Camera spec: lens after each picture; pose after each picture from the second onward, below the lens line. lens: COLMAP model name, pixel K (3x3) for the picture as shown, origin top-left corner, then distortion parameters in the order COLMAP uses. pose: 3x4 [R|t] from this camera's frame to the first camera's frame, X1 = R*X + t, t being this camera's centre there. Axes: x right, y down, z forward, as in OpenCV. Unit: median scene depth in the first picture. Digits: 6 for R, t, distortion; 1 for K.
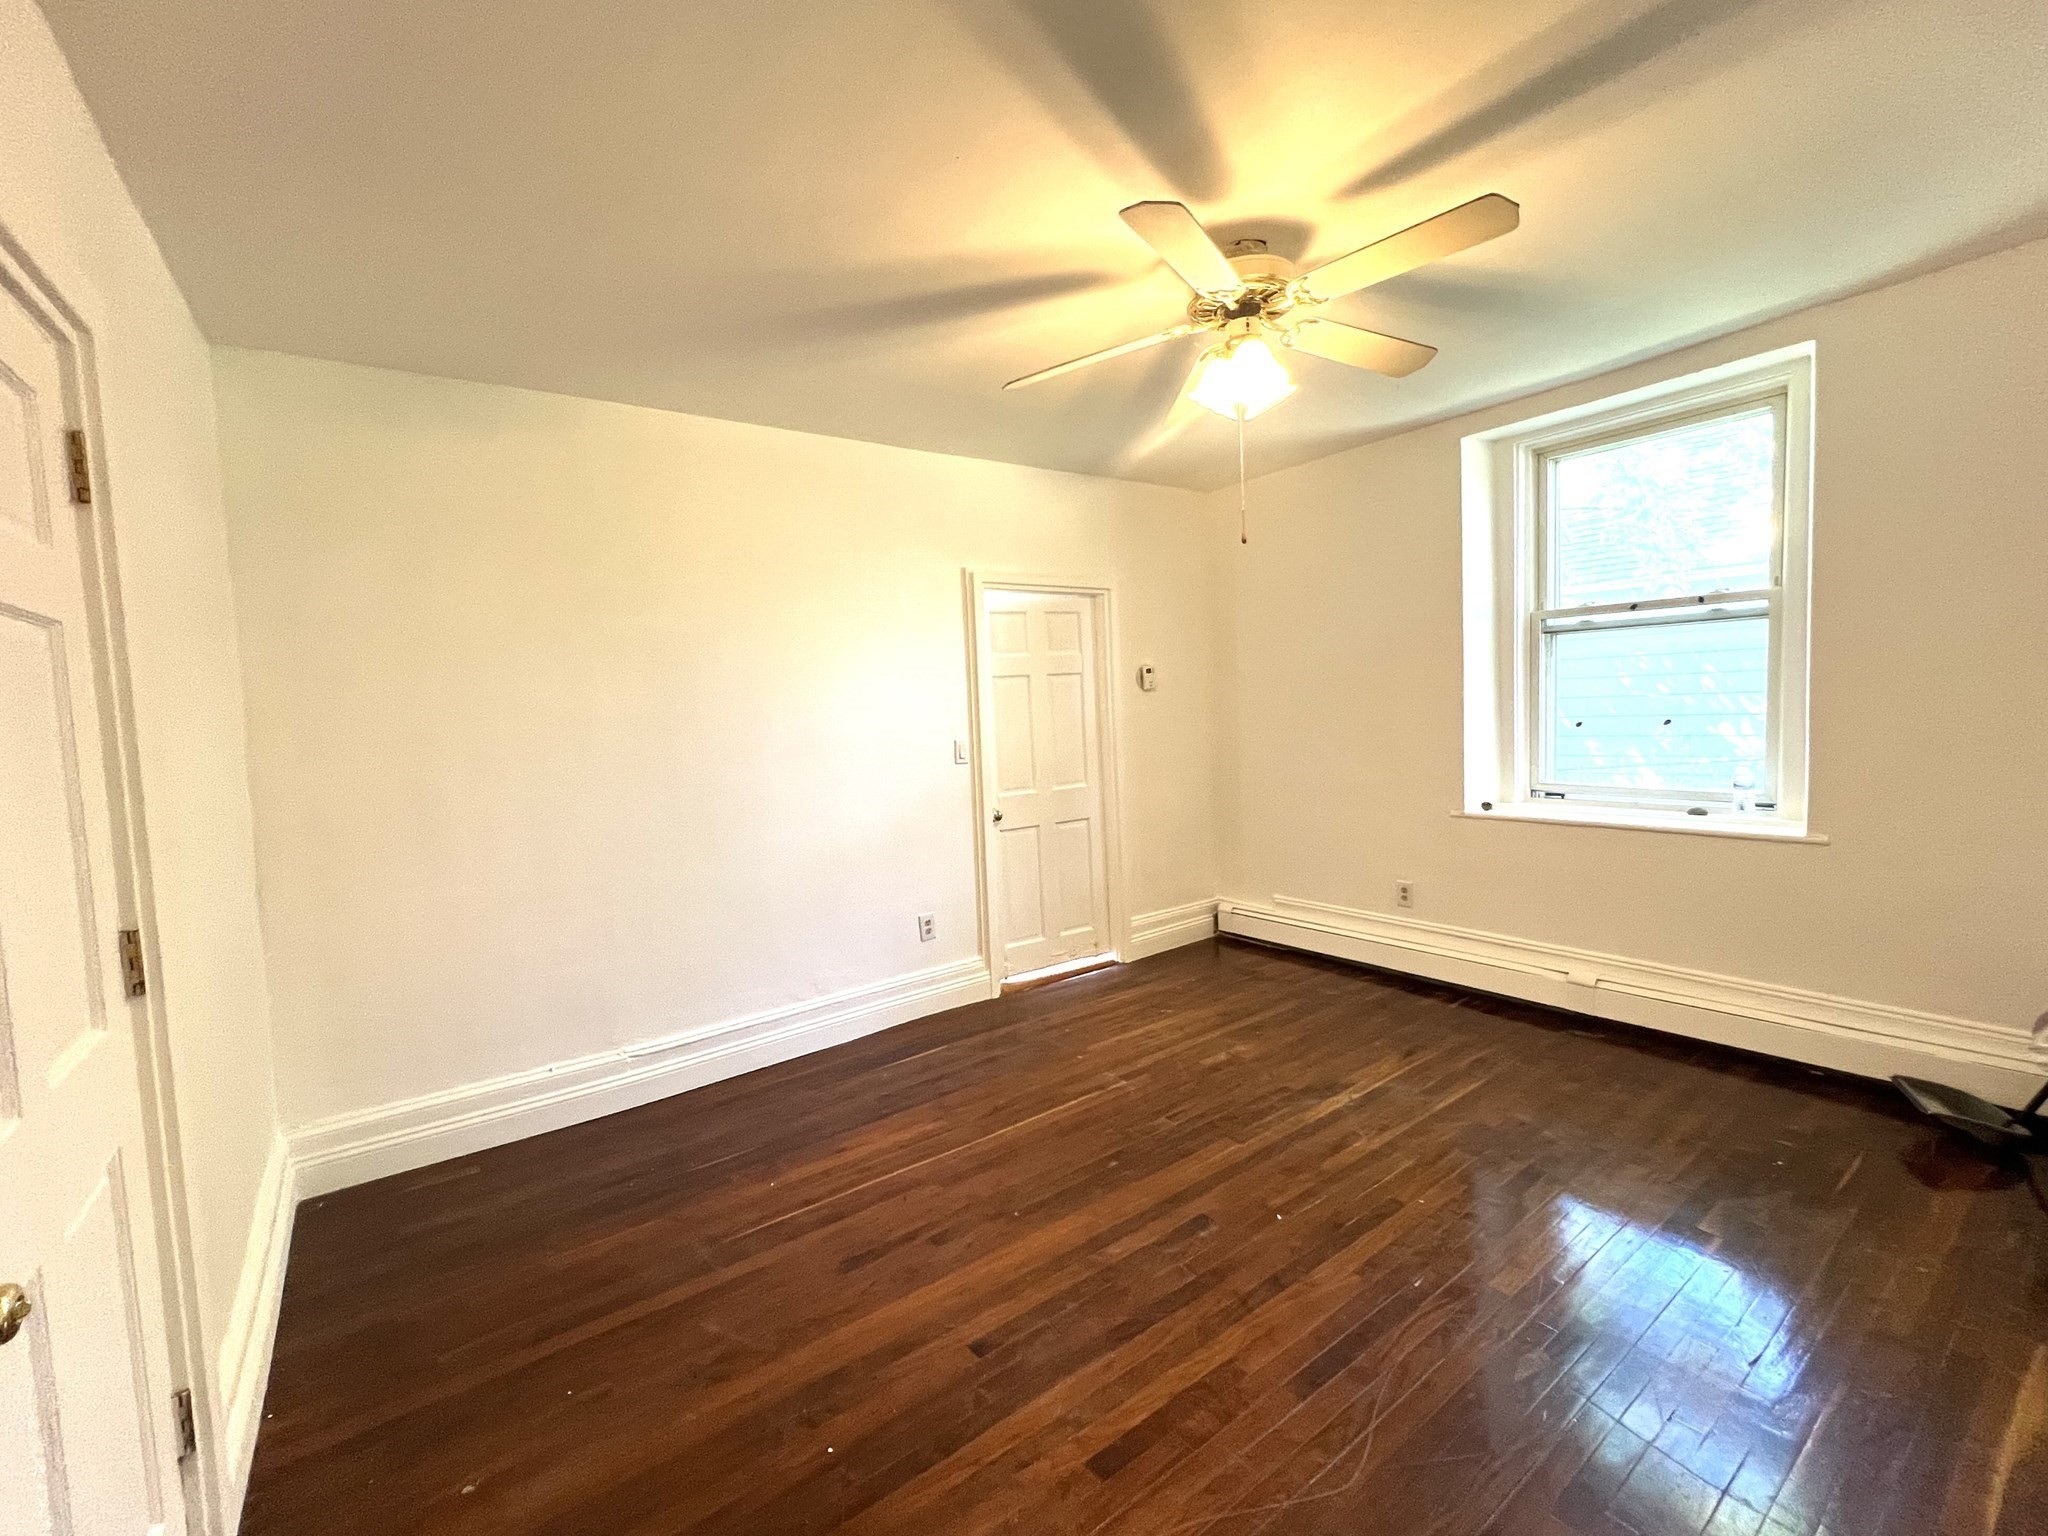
lens RADIAL K [[841.5, 0, 1019.6], [0, 841.5, 765.1], [0, 0, 1]] dist [-0.000126, 0.000024]
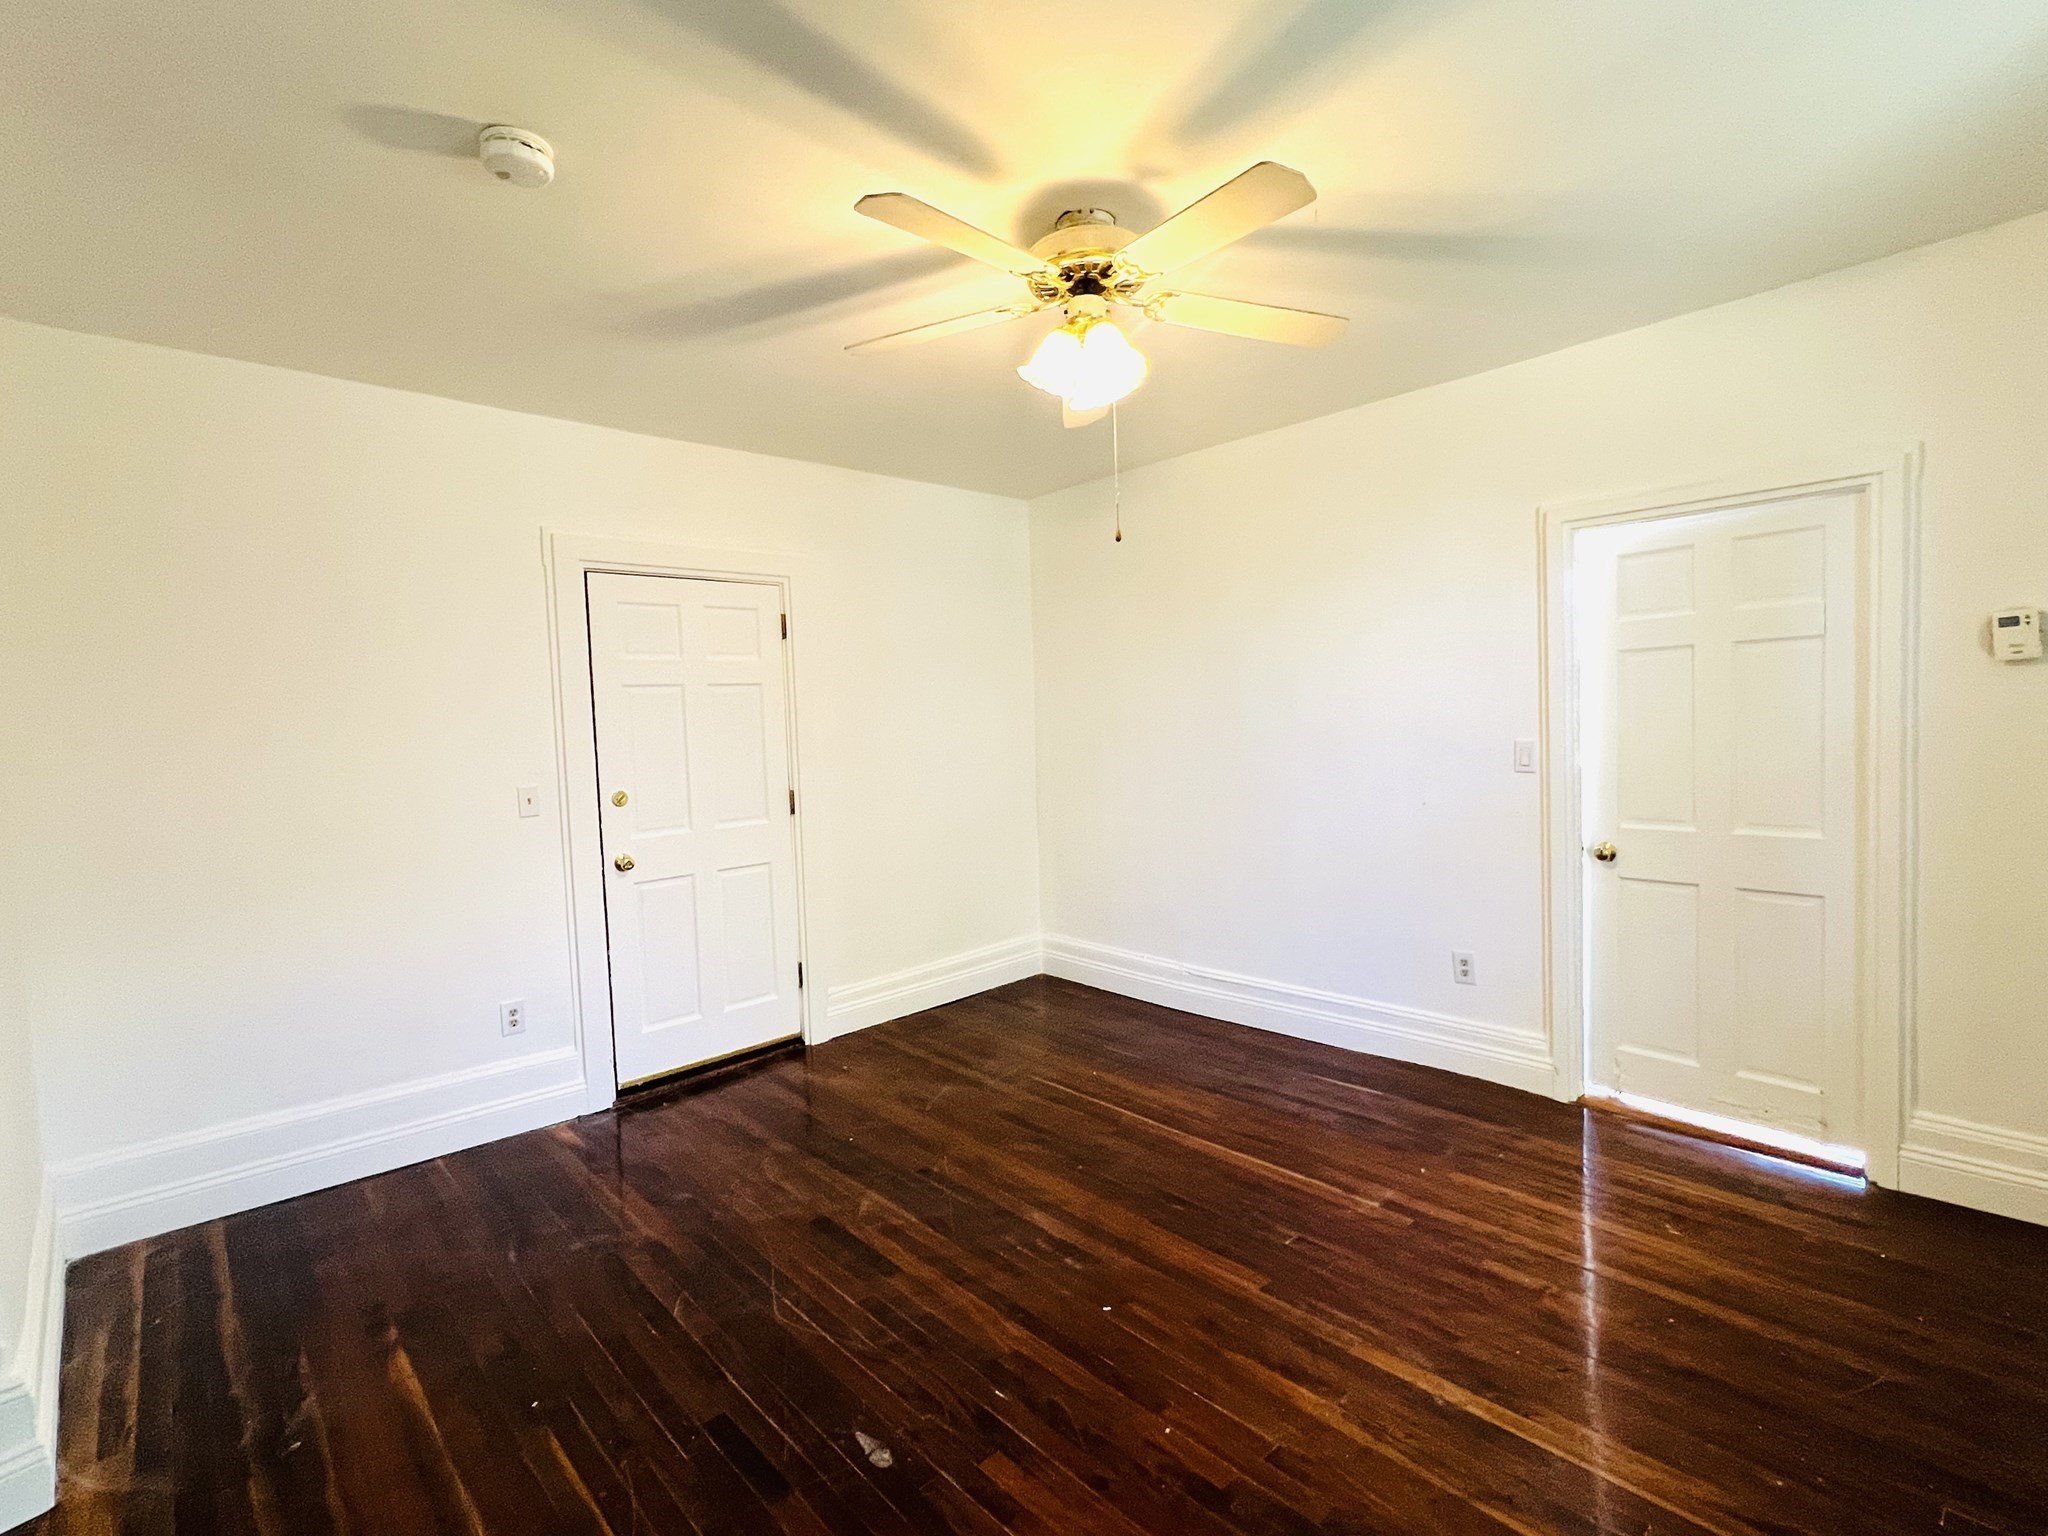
lens RADIAL K [[950.1, 0, 1023.3], [0, 950.1, 761.5], [0, 0, 1]] dist [0.001699, 0.000296]
pose [[0.129073, 0.090665, -0.987482, 0.877782], [-0.039206, 0.995499, 0.086277, -0.081945], [0.990860, 0.027579, 0.132047, 0.548594]]
